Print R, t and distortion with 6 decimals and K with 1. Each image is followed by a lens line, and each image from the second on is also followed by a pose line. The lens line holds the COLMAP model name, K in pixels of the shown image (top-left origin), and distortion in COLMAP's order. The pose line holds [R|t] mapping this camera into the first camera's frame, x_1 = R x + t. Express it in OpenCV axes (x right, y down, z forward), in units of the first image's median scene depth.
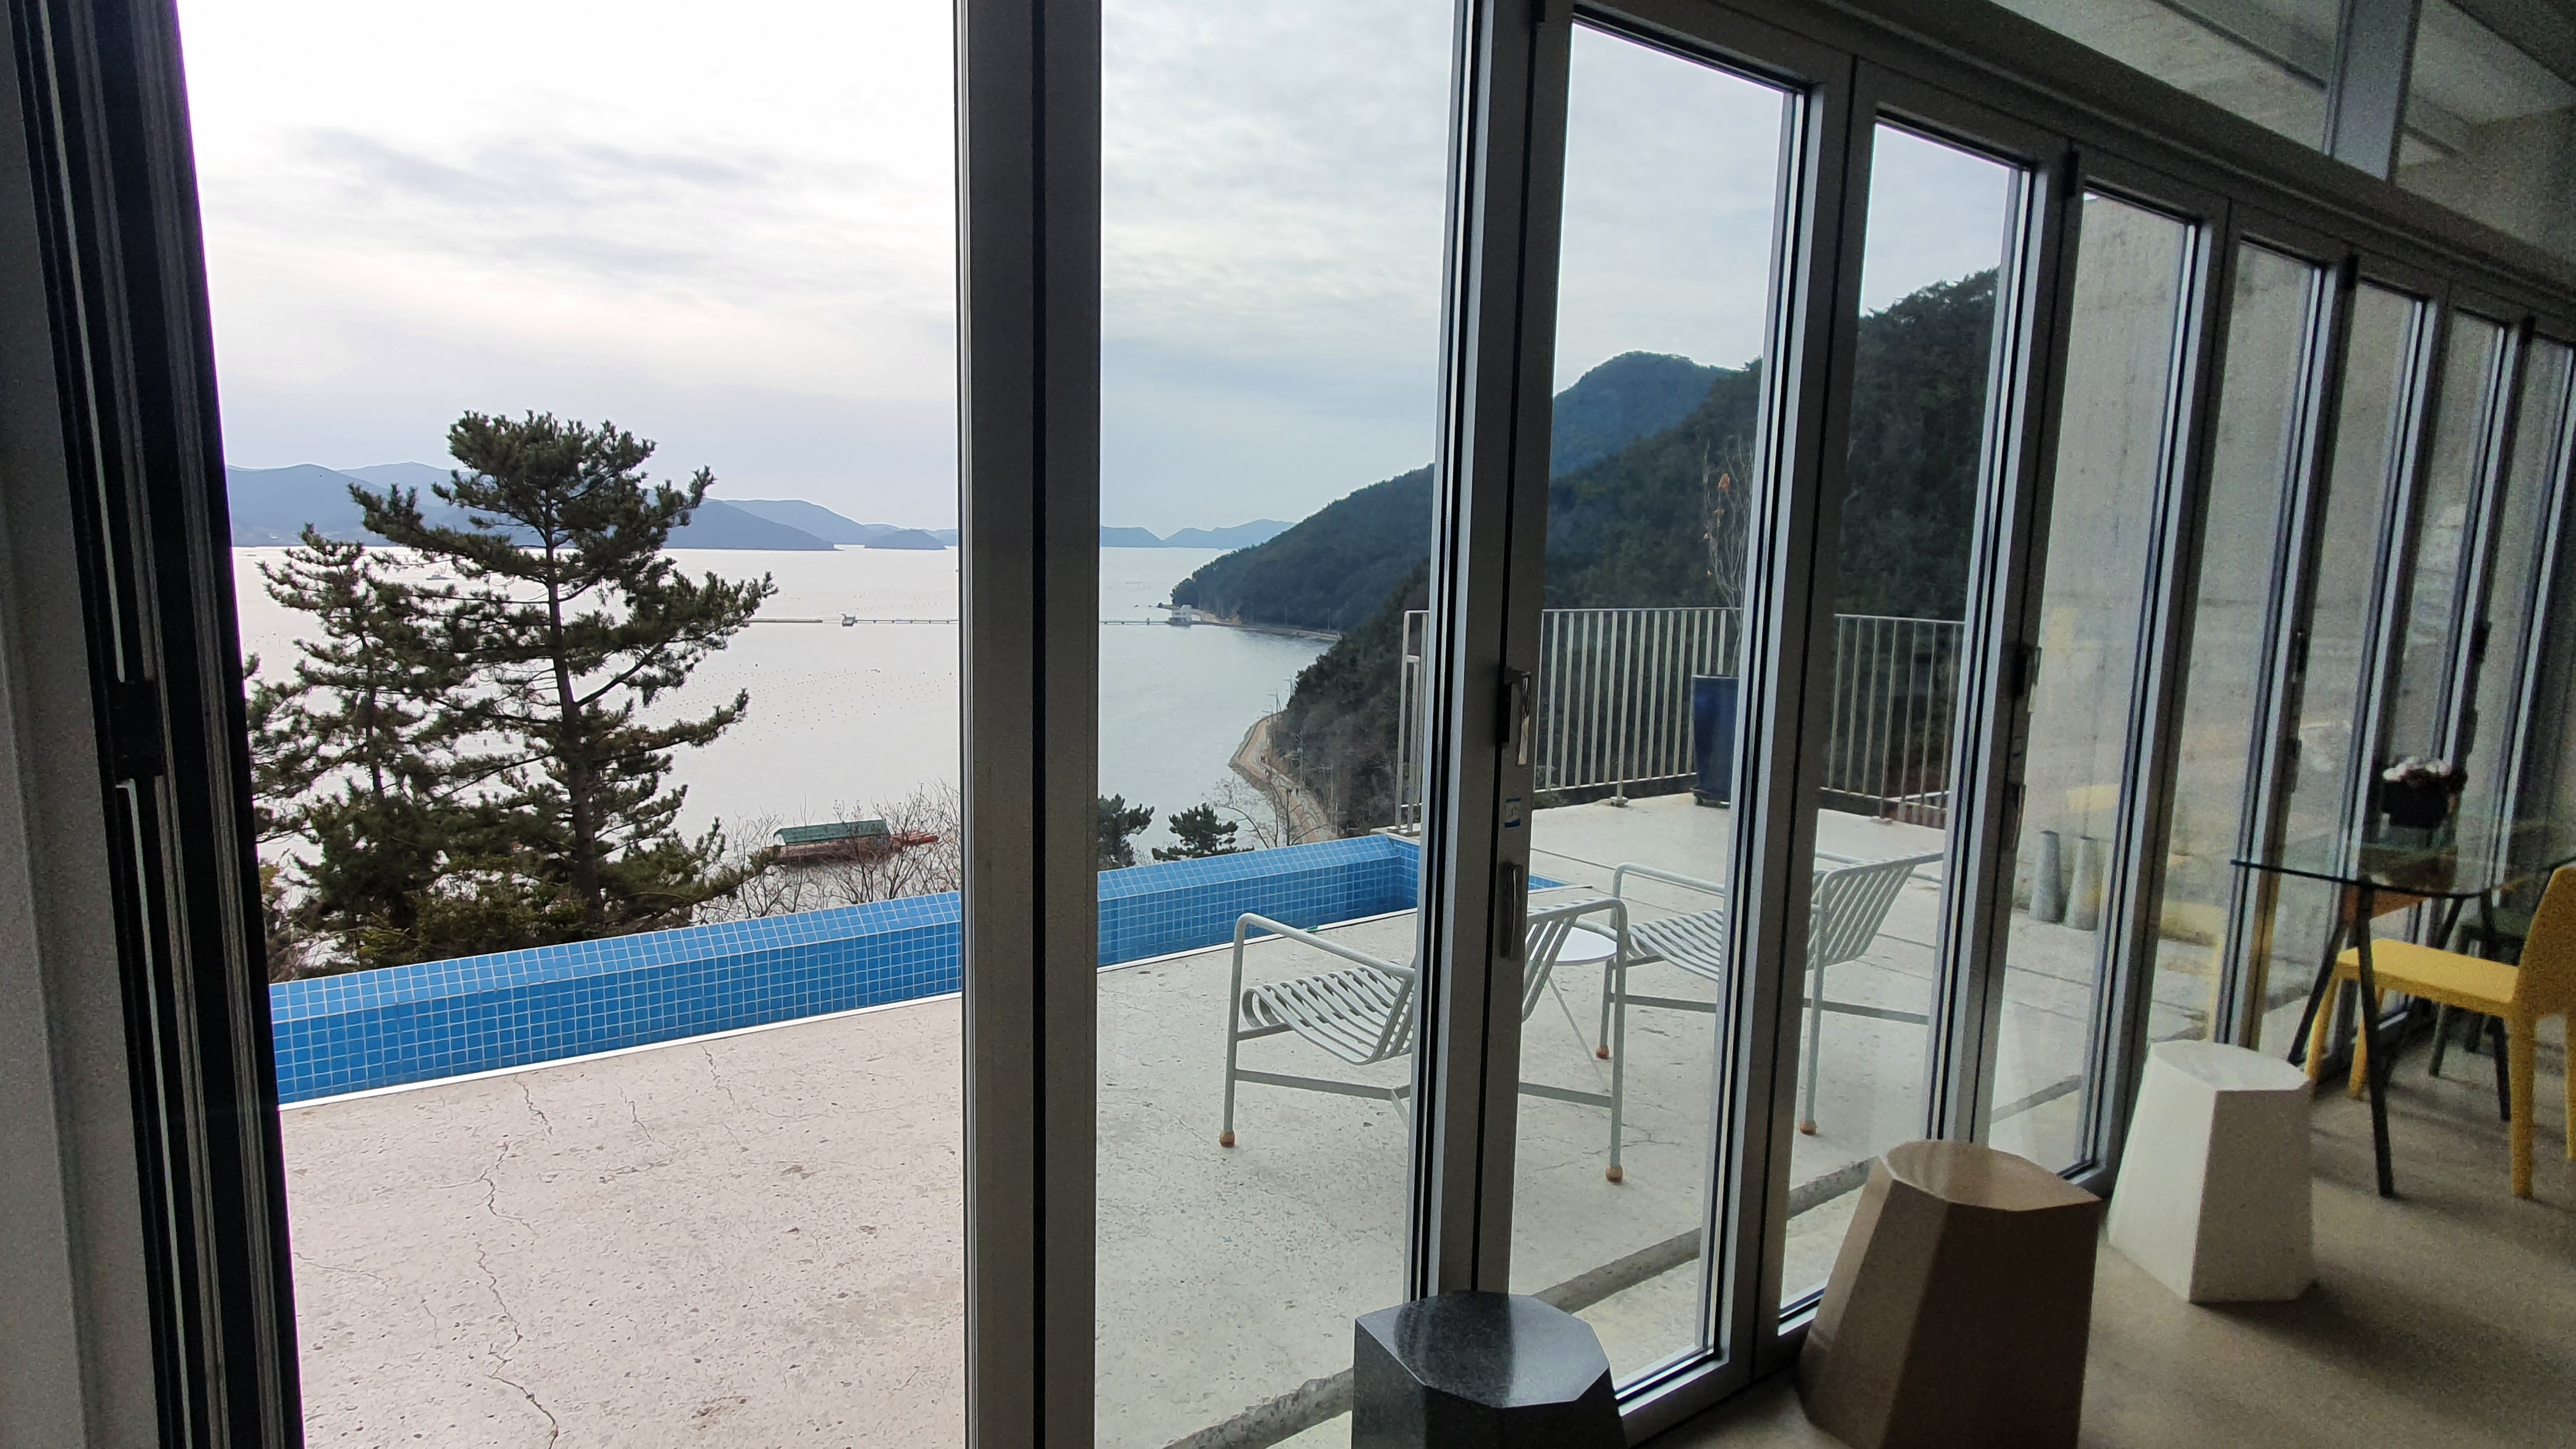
lens RADIAL K [[1360.8, 0, 1288.0], [0, 1360.8, 724.5], [0, 0, 1]] dist [-0.000958, 0.000141]
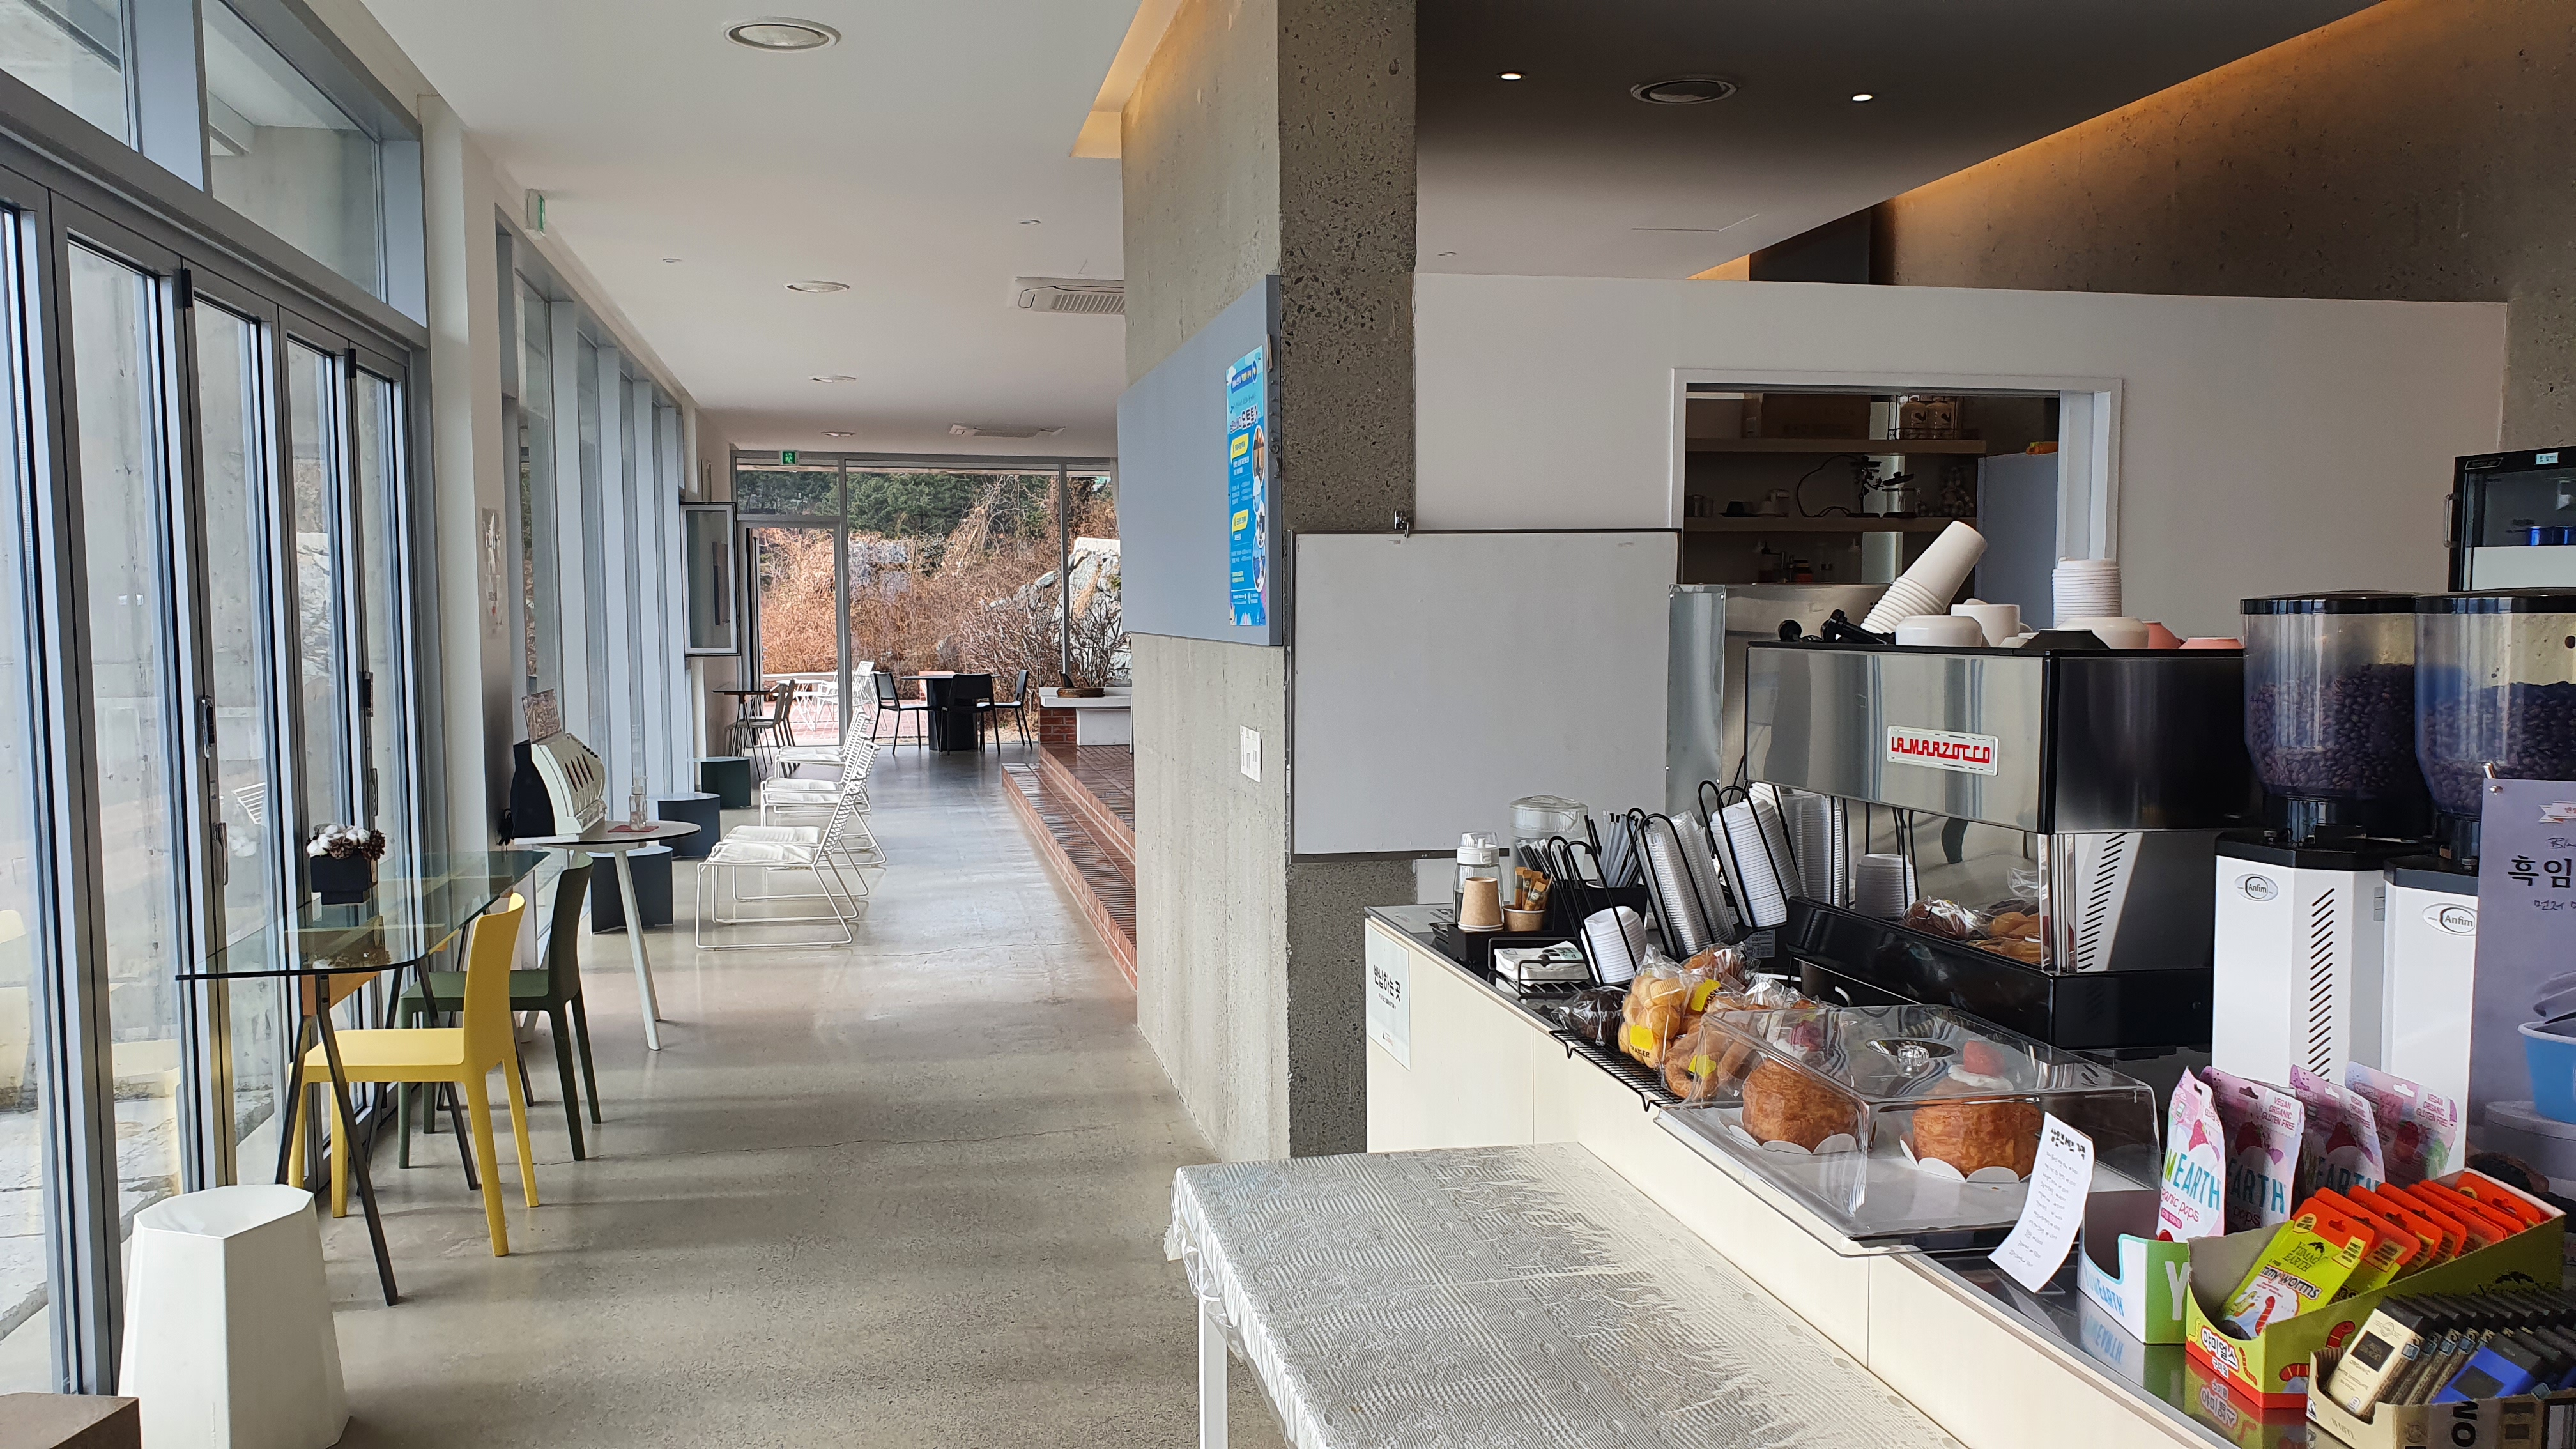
lens RADIAL K [[1976.2, 0, 1288.0], [0, 1976.2, 724.5], [0, 0, 1]] dist [0.002105, 0.001556]
pose [[0.378046, -0.087350, 0.921657, -0.139625], [0.149003, 0.988301, 0.032548, 0.009633], [-0.913717, 0.125025, 0.386638, -0.098196]]
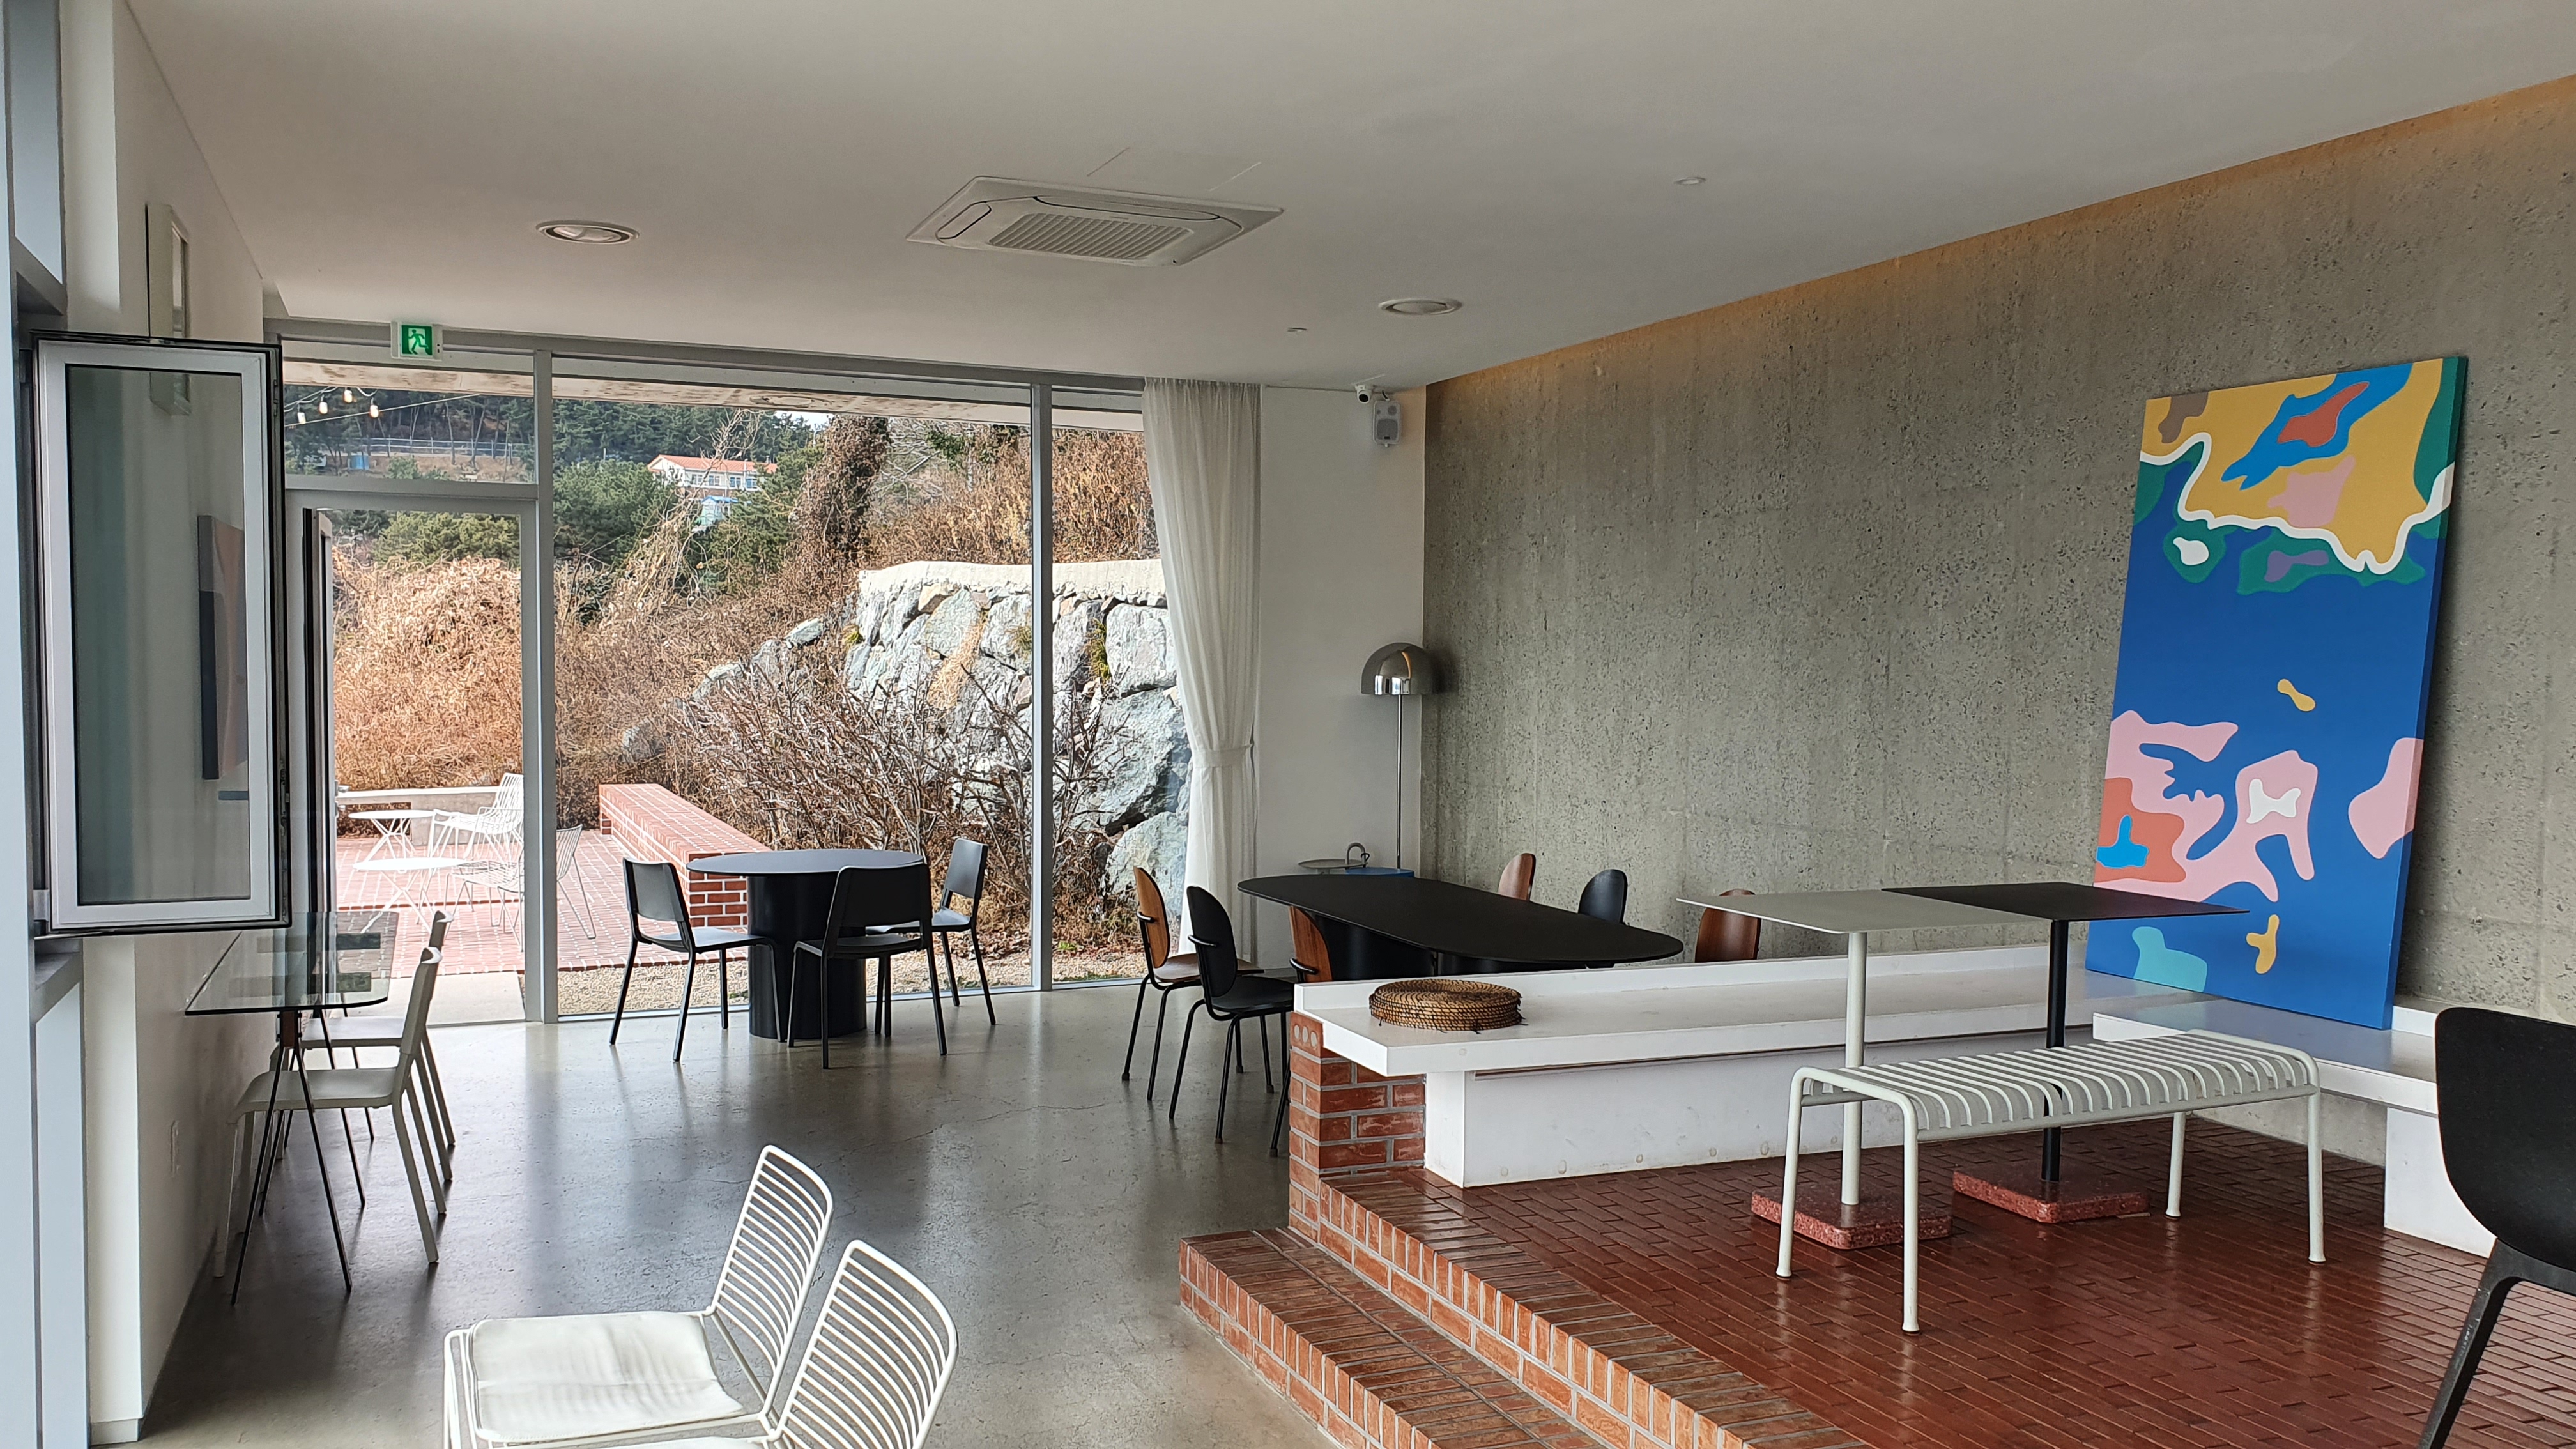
lens RADIAL K [[1976.2, 0, 1288.0], [0, 1976.2, 724.5], [0, 0, 1]] dist [0.002105, 0.001556]
pose [[0.184985, -0.057490, 0.981058, 0.650742], [0.134850, 0.990329, 0.032607, -0.070430], [-0.973445, 0.126264, 0.190948, 0.509390]]
